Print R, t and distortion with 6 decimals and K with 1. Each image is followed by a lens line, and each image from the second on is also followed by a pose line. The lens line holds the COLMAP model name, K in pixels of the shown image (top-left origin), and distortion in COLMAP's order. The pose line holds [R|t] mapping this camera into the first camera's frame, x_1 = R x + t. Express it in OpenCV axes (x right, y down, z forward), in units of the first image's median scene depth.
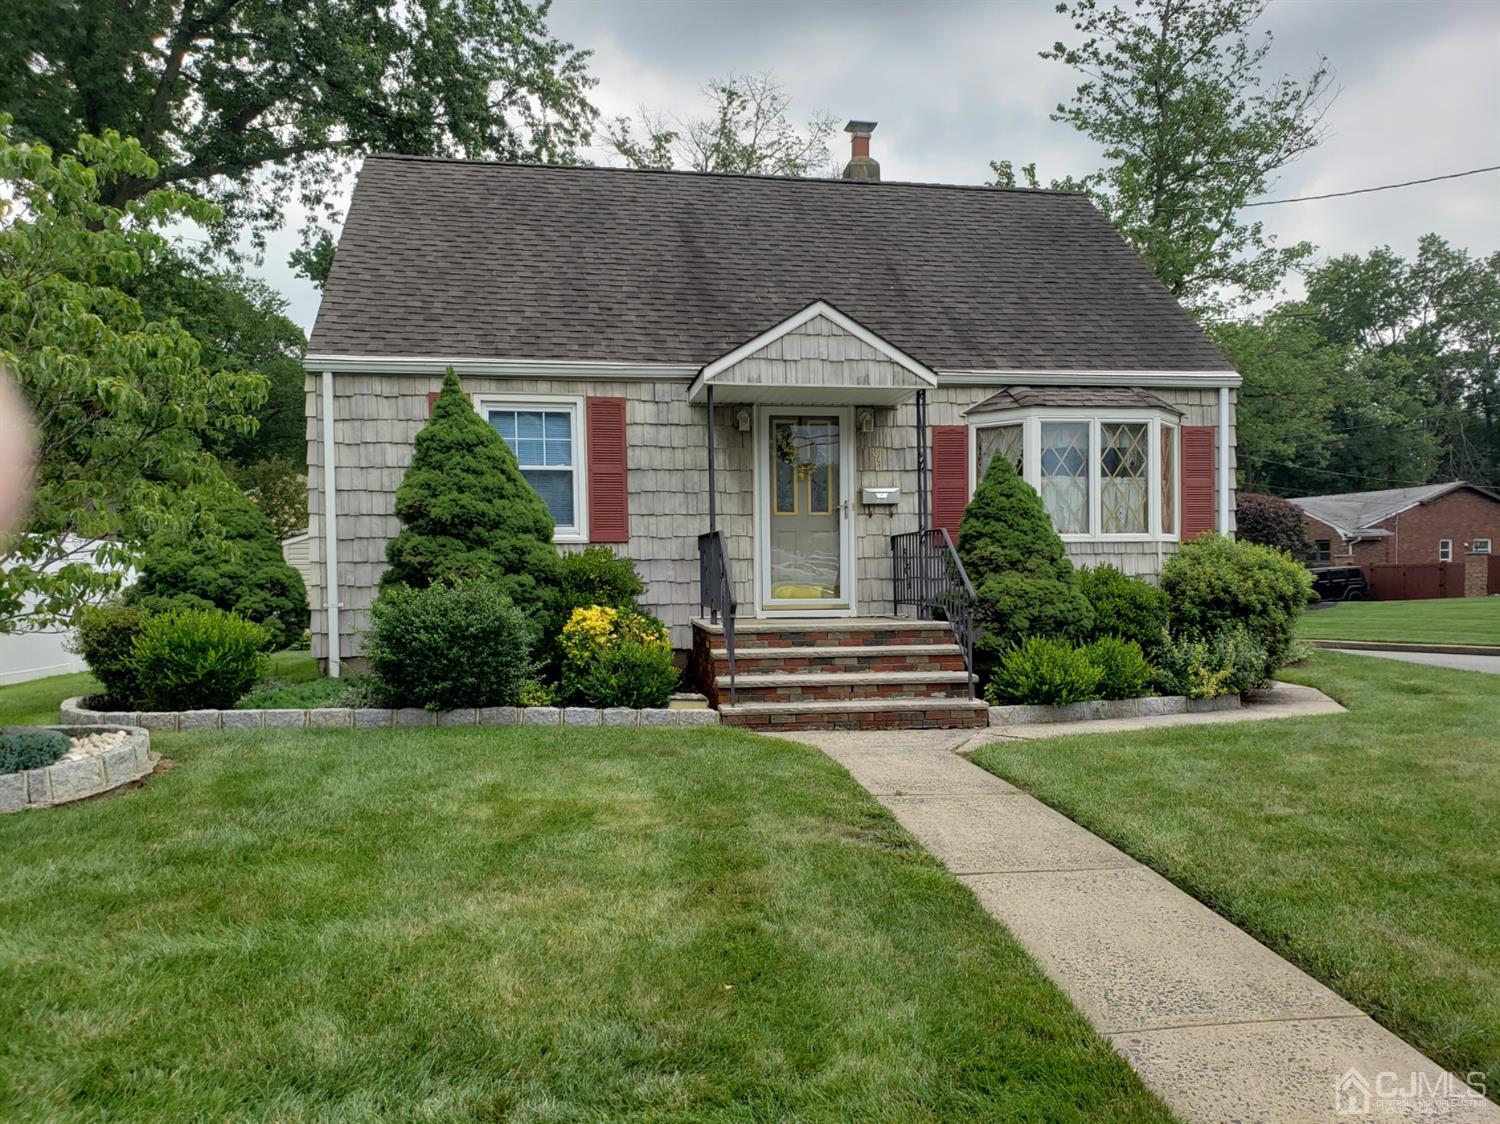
lens RADIAL K [[1117.4, 0, 750.2], [0, 1117.4, 607.5], [0, 0, 1]] dist [0.059310, -0.073874]
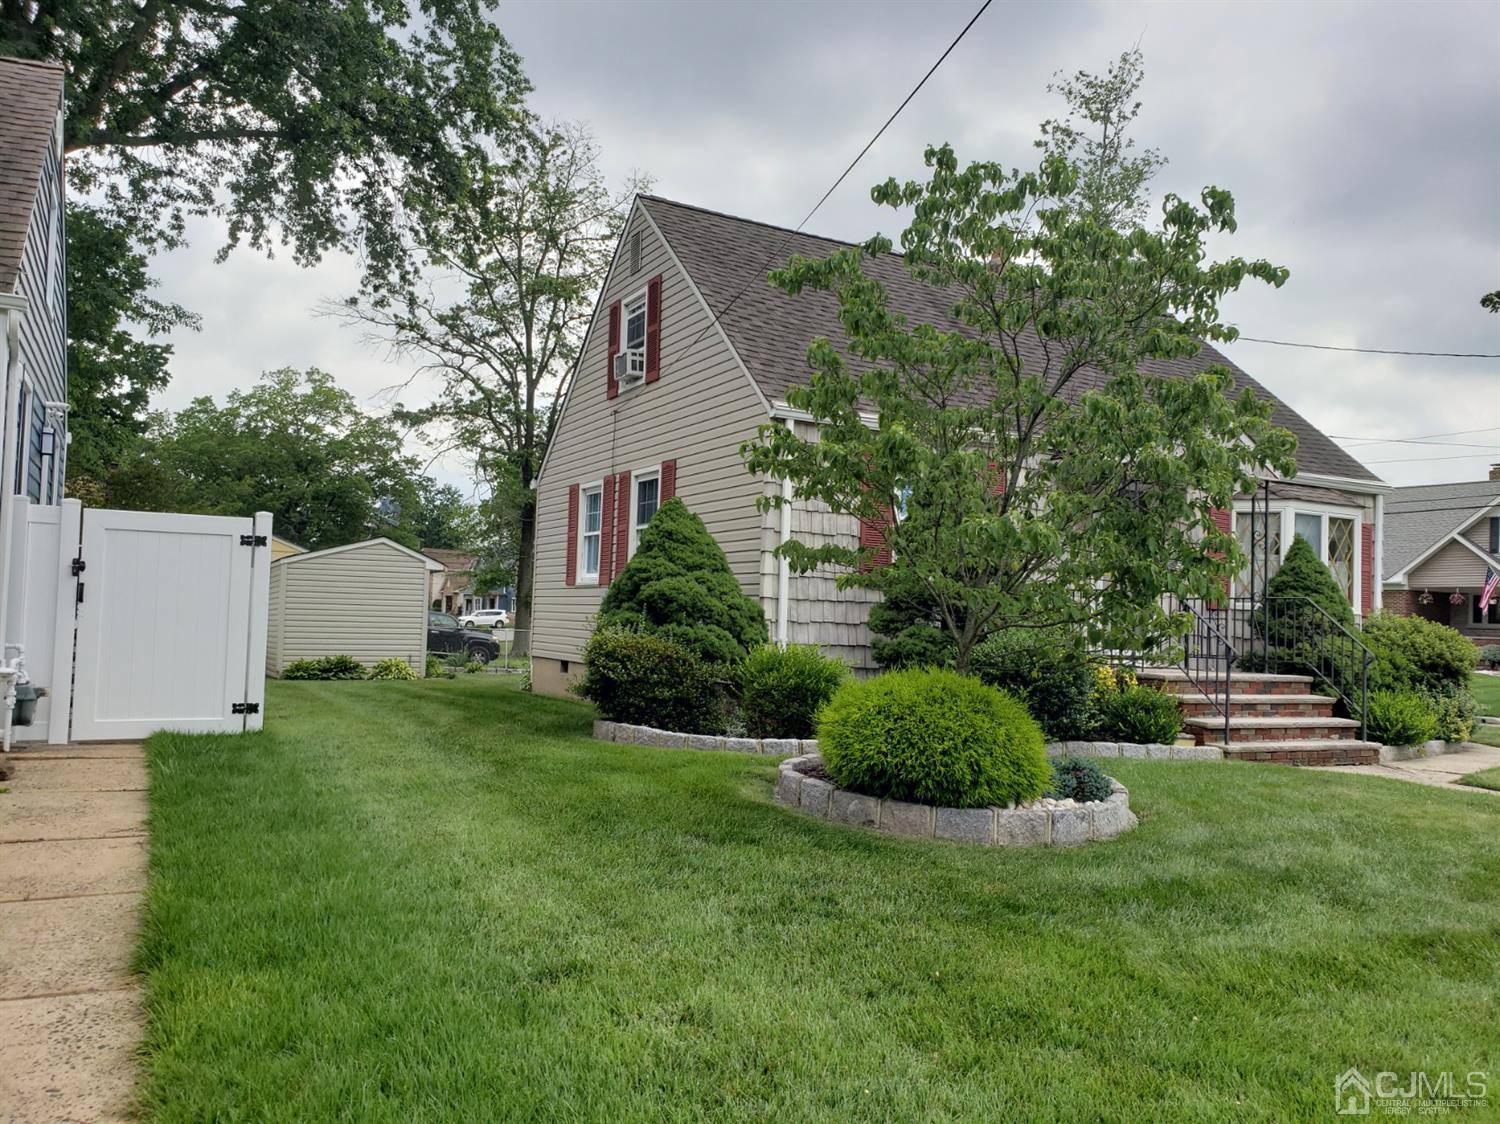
lens RADIAL K [[1129.7, 0, 750.0], [0, 1129.7, 562.0], [0, 0, 1]] dist [0.116975, -0.177998]
pose [[0.946203, 0.060091, 0.317945, -0.702091], [-0.034595, 0.995759, -0.085244, 0.015243], [-0.321719, 0.069659, 0.944269, 0.018411]]
